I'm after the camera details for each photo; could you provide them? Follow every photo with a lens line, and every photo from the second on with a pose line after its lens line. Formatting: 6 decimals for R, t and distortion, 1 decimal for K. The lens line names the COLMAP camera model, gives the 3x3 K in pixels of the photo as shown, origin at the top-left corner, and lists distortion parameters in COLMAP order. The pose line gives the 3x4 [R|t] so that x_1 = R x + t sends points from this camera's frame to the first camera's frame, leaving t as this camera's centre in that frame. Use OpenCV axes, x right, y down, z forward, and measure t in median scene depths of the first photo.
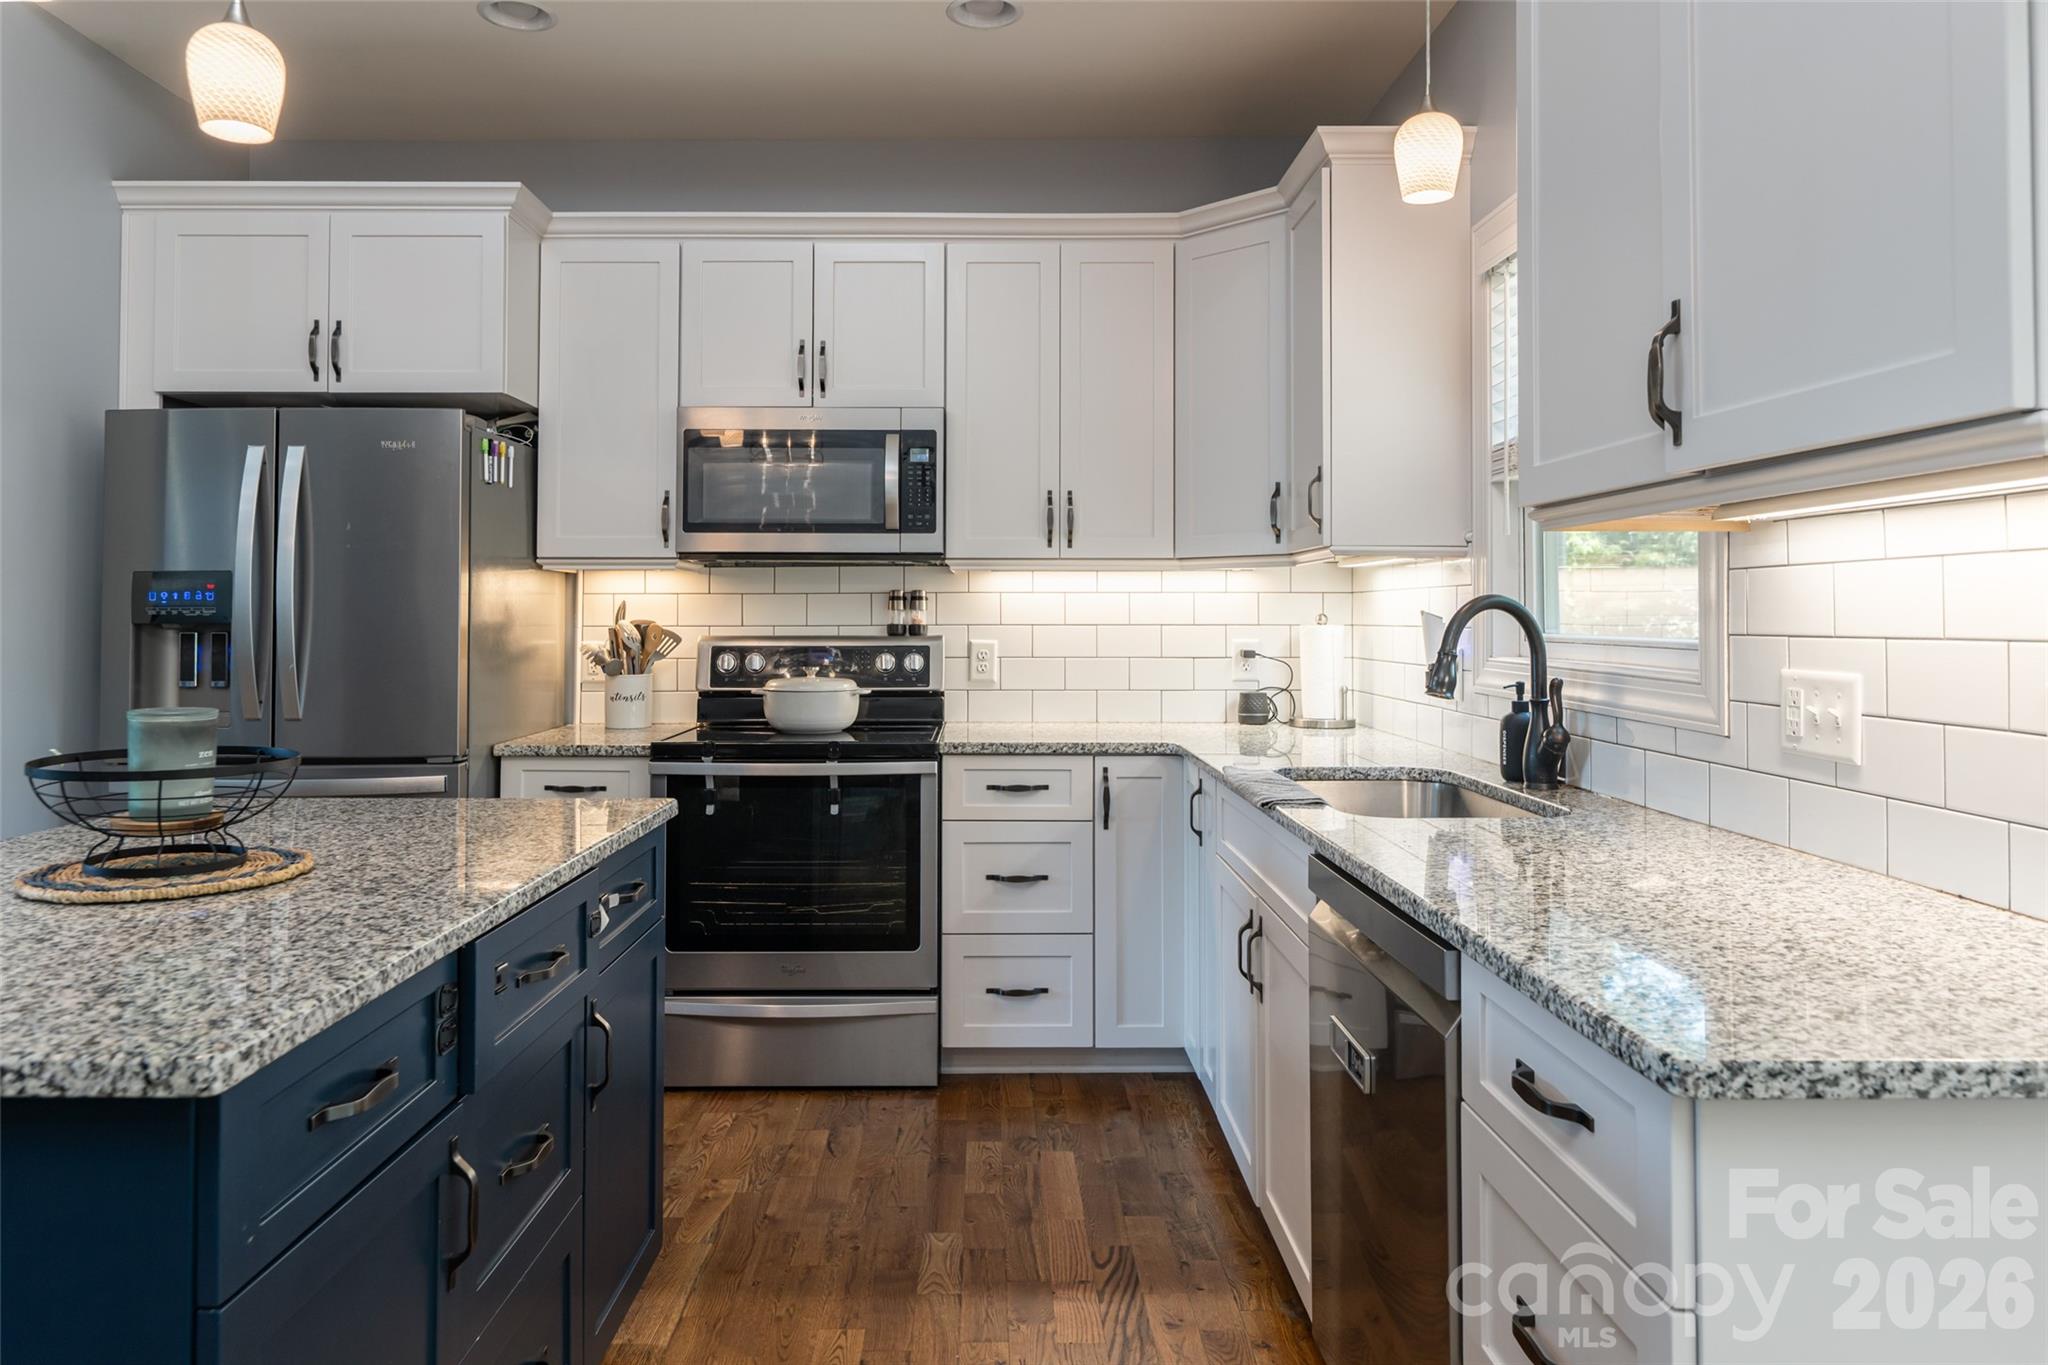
lens RADIAL K [[1315.4, 0, 979.8], [0, 1315.4, 583.3], [0, 0, 1]] dist [0.000148, 0.001482]
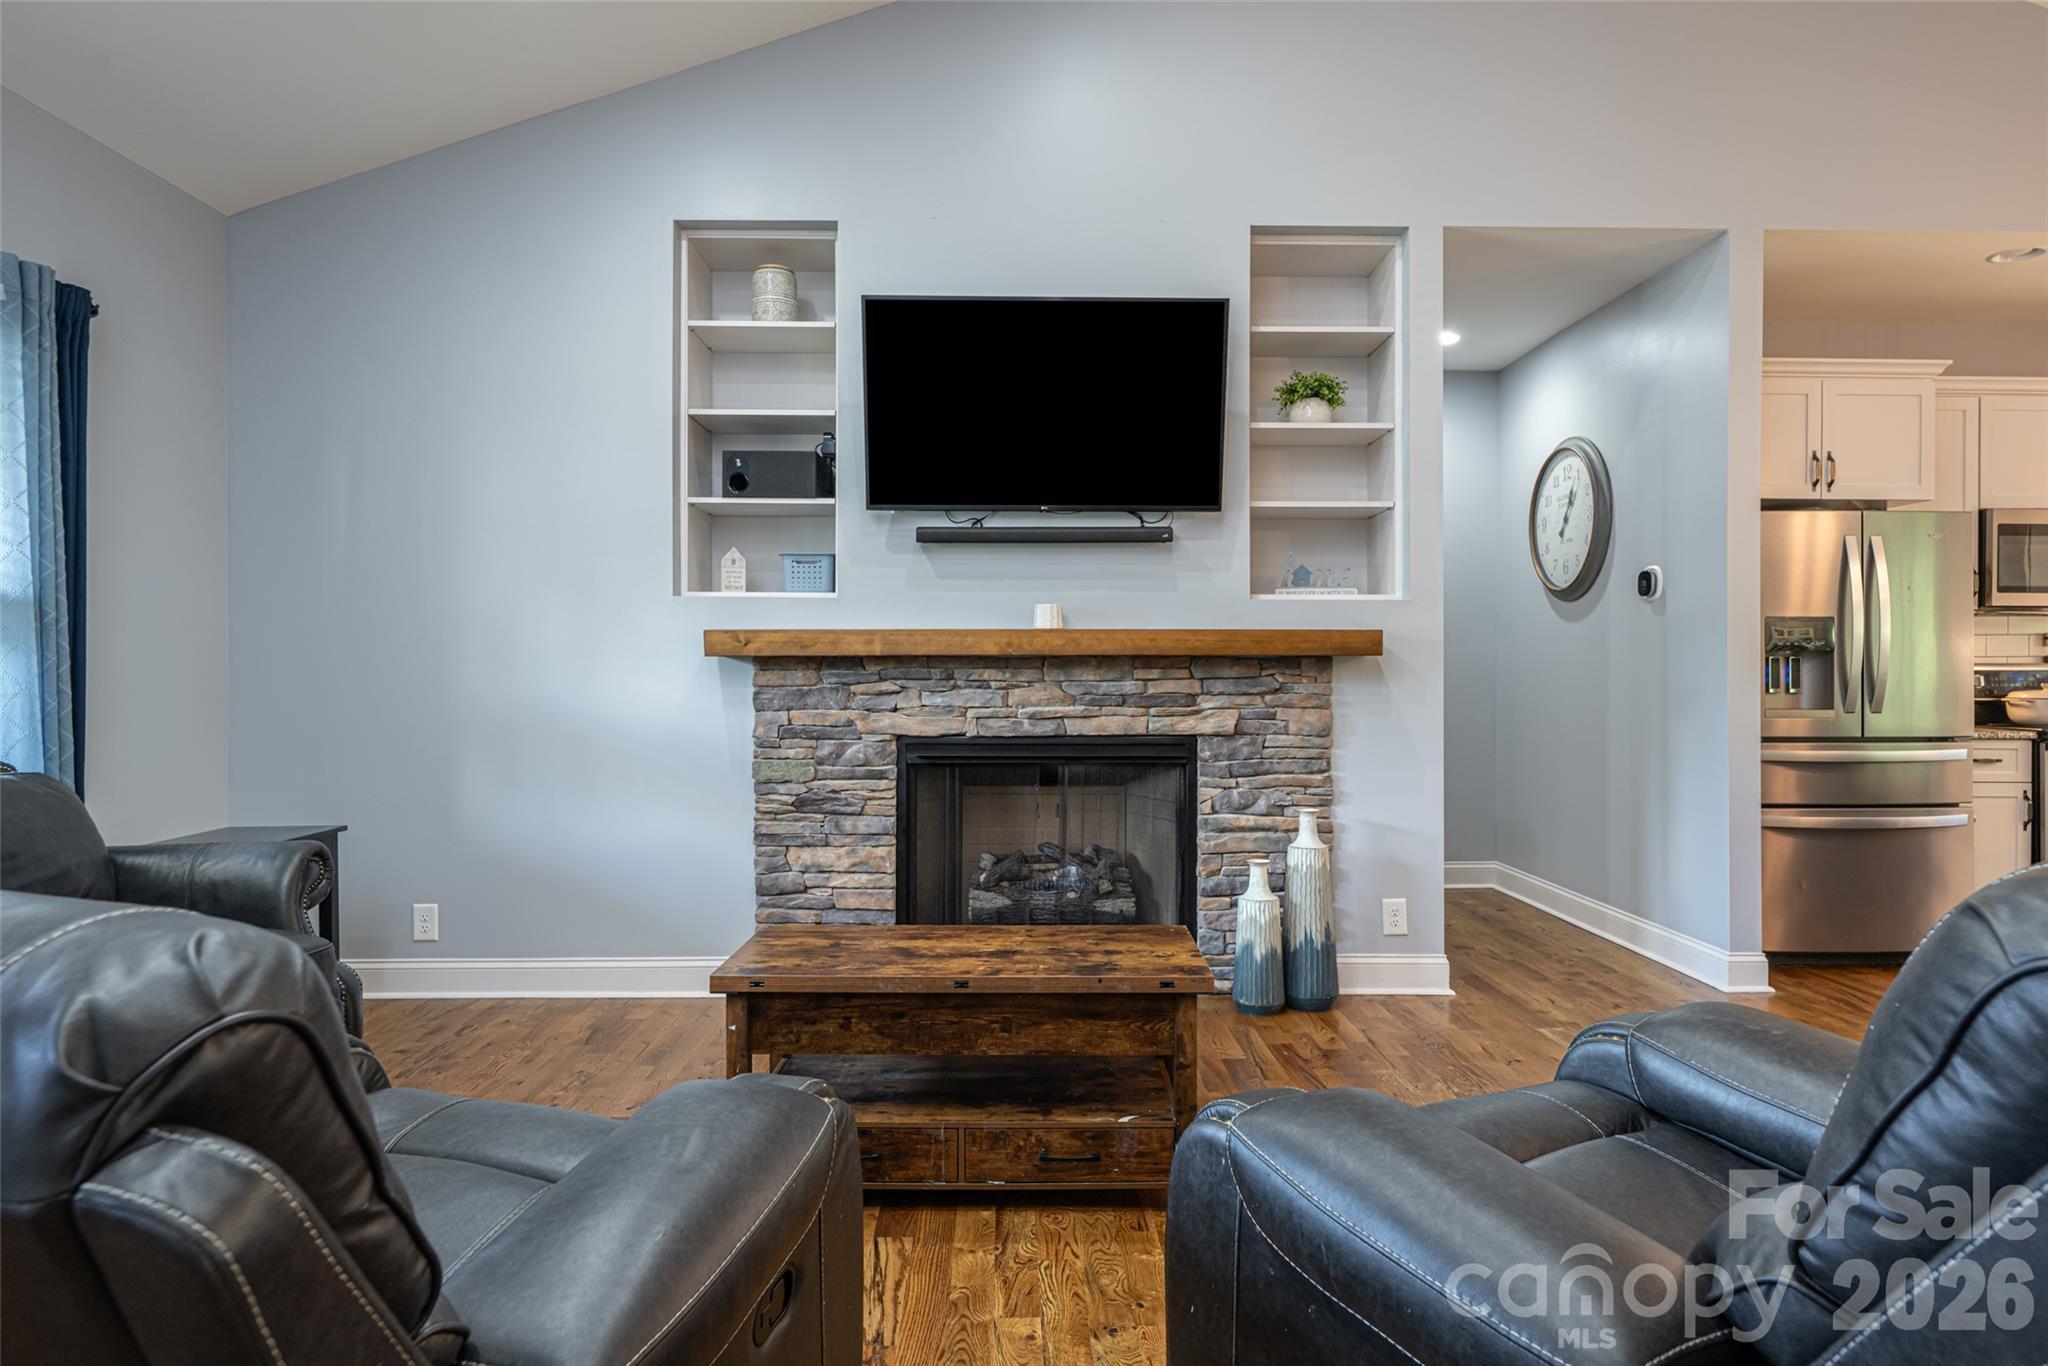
lens RADIAL K [[1176.7, 0, 1024.0], [0, 1176.7, 683.0], [0, 0, 1]] dist [-0.003600, -0.000989]
pose [[0.999631, 0.000076, 0.027162, -1.445927], [-0.000989, 0.999435, 0.033608, 0.021480], [-0.027144, -0.033623, 0.999066, -0.327949]]
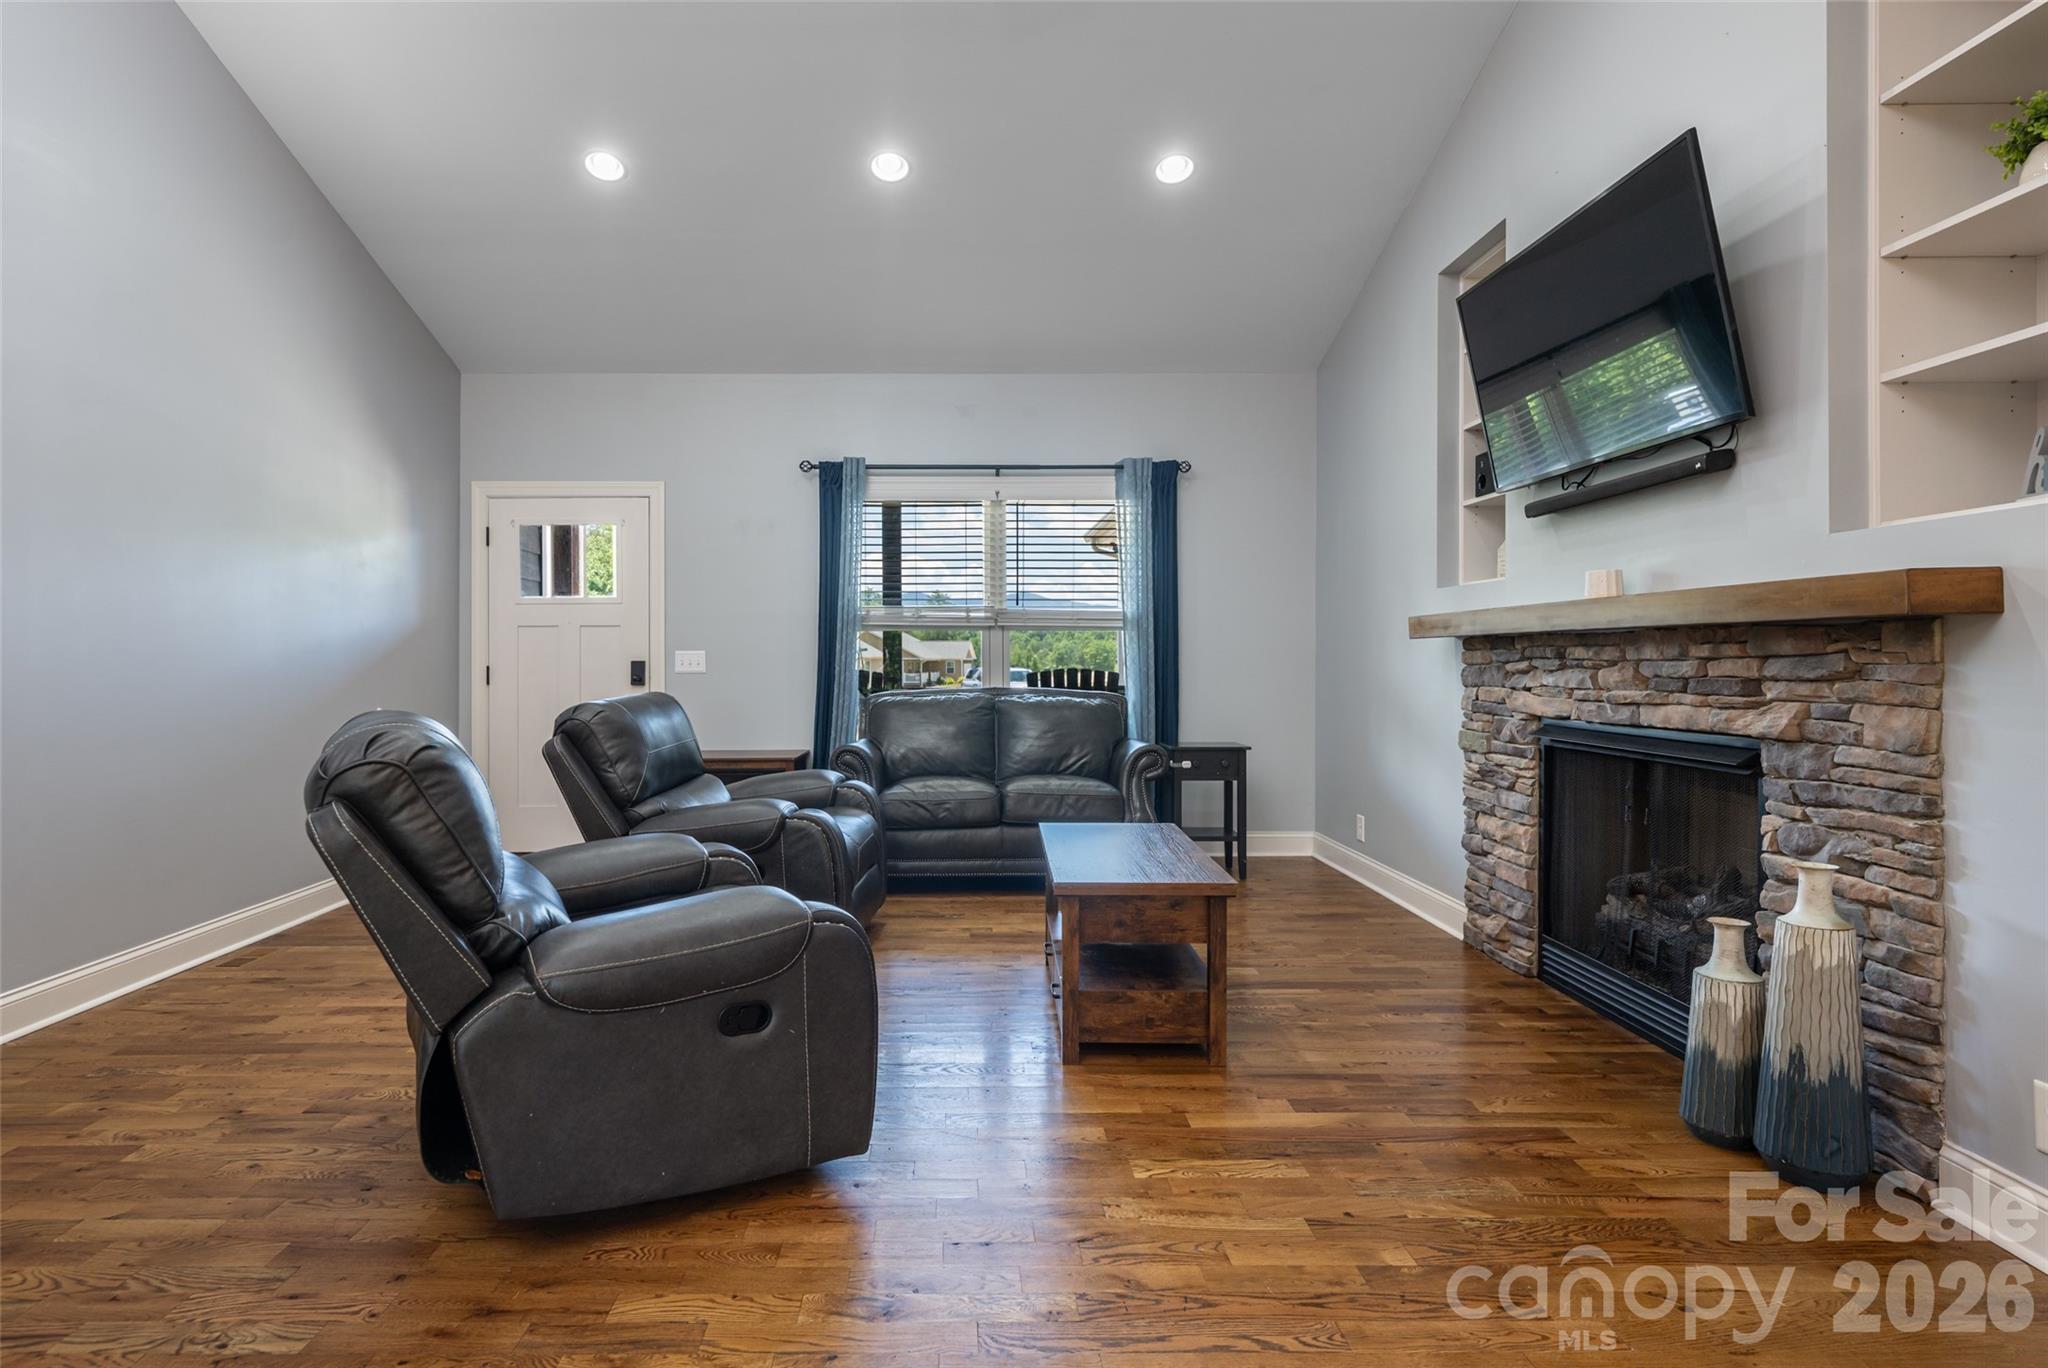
lens RADIAL K [[1071.3, 0, 969.8], [0, 1071.3, 665.0], [0, 0, 1]] dist [0.000167, 0.000075]
pose [[0.011856, 0.005896, -0.999912, -0.485132], [0.026544, 0.999628, 0.006209, 0.043130], [0.999577, -0.026615, 0.011695, 0.287581]]
